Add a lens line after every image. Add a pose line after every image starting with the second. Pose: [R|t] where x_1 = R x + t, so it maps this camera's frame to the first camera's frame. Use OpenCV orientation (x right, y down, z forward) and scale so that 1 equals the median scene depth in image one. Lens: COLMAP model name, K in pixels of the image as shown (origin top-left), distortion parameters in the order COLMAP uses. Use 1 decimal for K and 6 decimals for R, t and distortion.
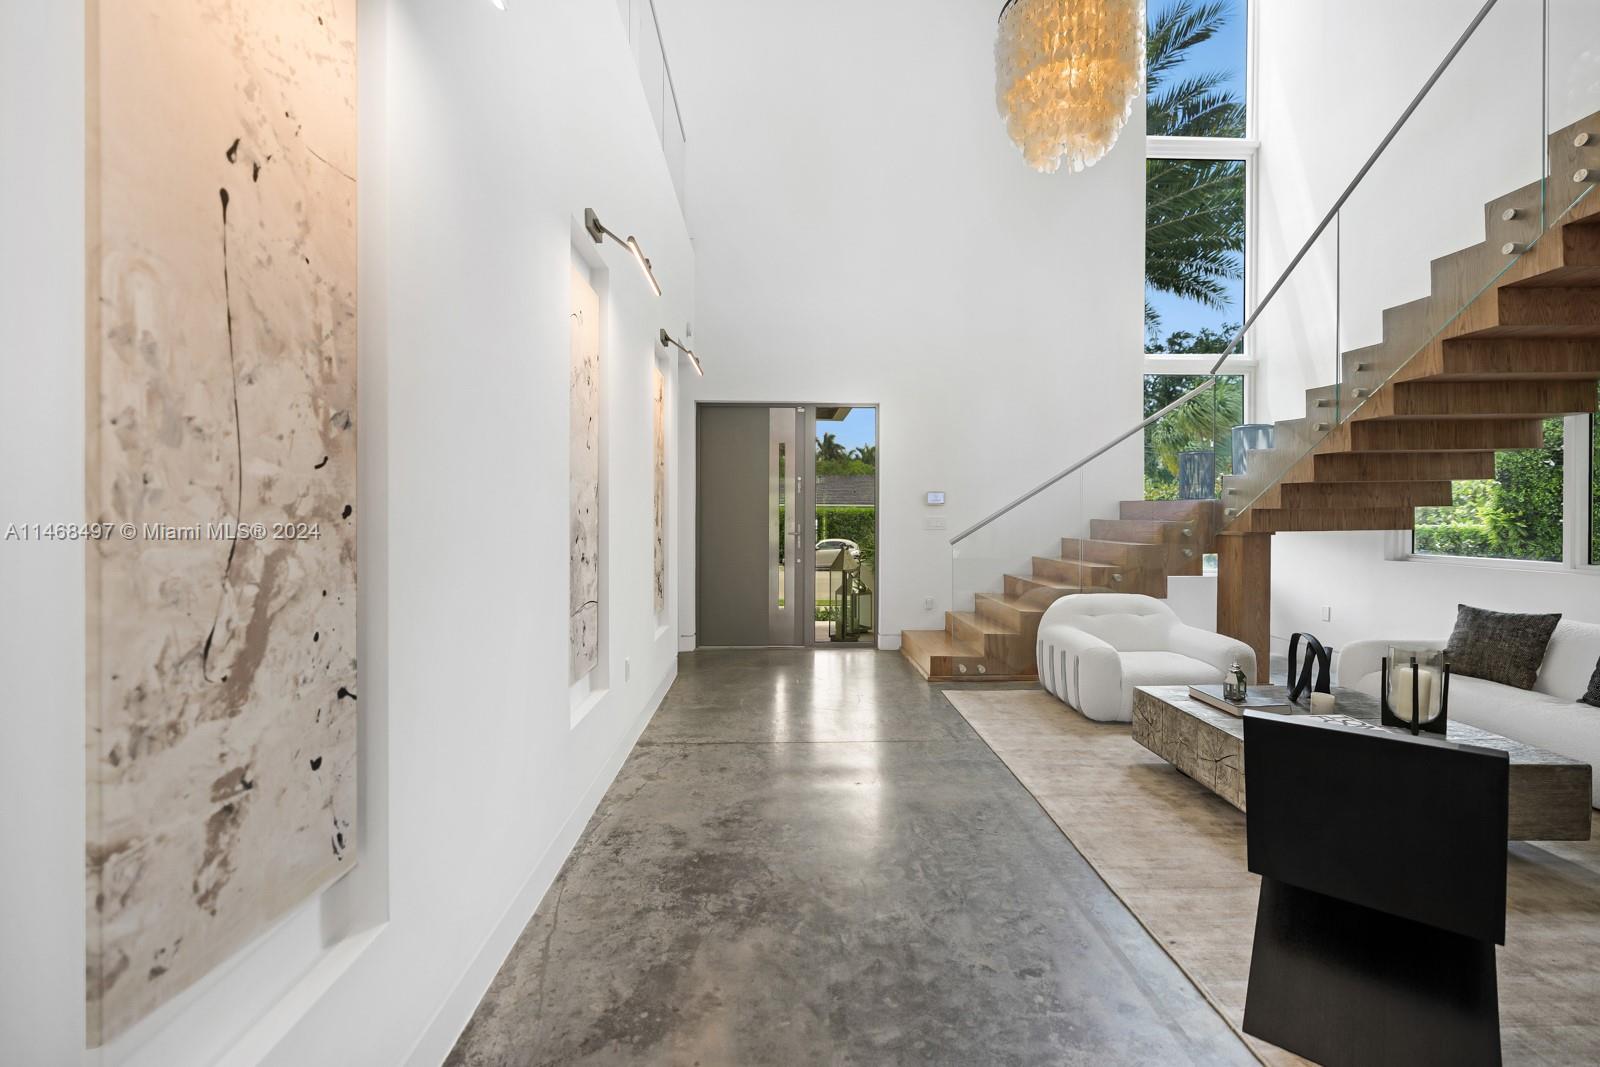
lens RADIAL K [[697.0, 0, 799.4], [0, 697.0, 522.3], [0, 0, 1]] dist [0.003245, -0.000072]
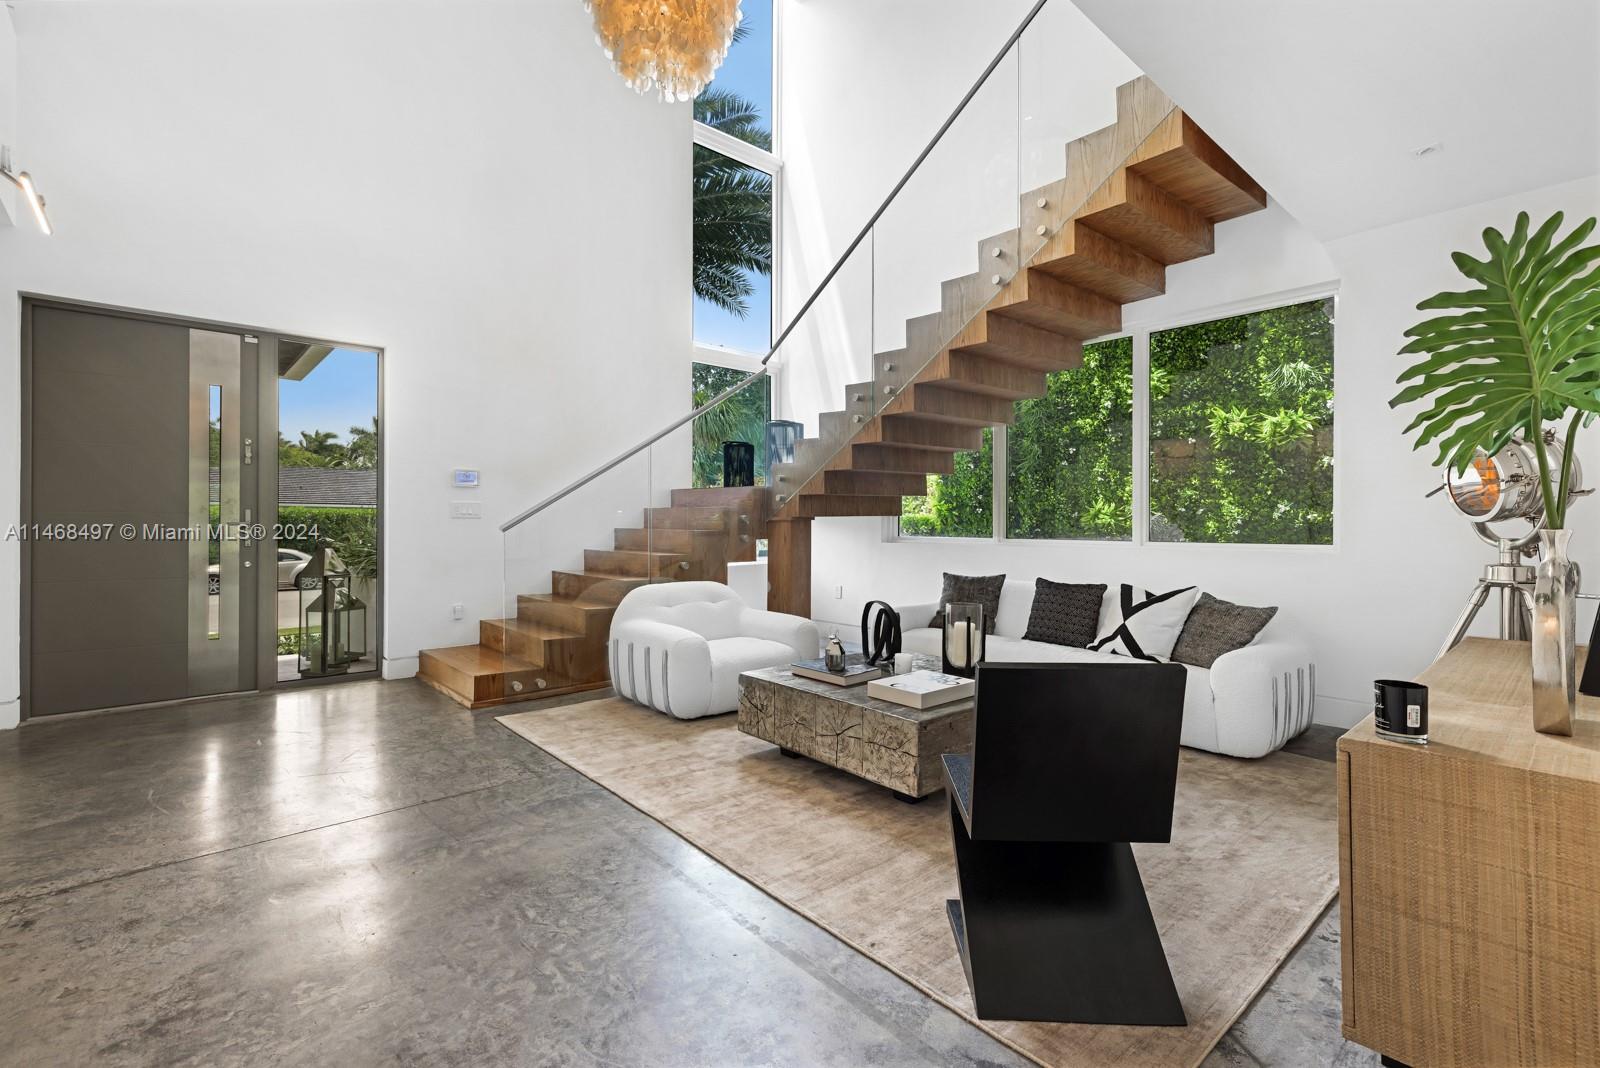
lens RADIAL K [[721.5, 0, 801.0], [0, 721.5, 527.6], [0, 0, 1]] dist [0.009242, -0.000461]
pose [[0.765666, -0.002744, 0.643232, -0.064535], [0.007819, 0.999957, -0.005041, 0.042770], [-0.643191, 0.008889, 0.765654, 0.190615]]
